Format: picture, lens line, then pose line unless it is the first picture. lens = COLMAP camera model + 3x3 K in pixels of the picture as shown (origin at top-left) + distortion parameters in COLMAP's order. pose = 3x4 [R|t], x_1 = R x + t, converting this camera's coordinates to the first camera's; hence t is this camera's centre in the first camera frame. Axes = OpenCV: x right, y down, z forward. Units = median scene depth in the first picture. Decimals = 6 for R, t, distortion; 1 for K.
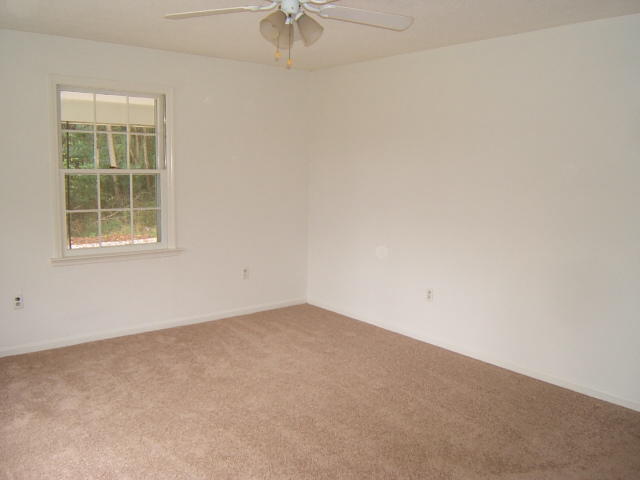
lens RADIAL K [[559.1, 0, 319.2], [0, 559.1, 231.7], [0, 0, 1]] dist [-0.042499, -0.011757]
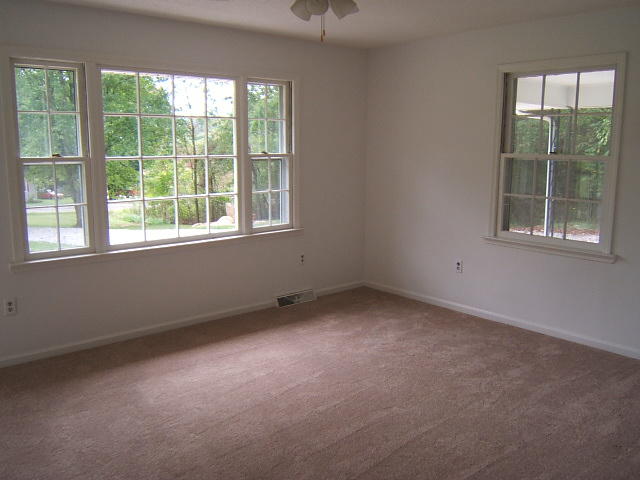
lens RADIAL K [[559.1, 0, 319.2], [0, 559.1, 231.7], [0, 0, 1]] dist [-0.042499, -0.011757]
pose [[0.066937, 0.144506, -0.987237, 0.604217], [-0.137834, 0.981309, 0.134292, -0.063531], [0.988191, 0.127085, 0.085604, 0.617546]]
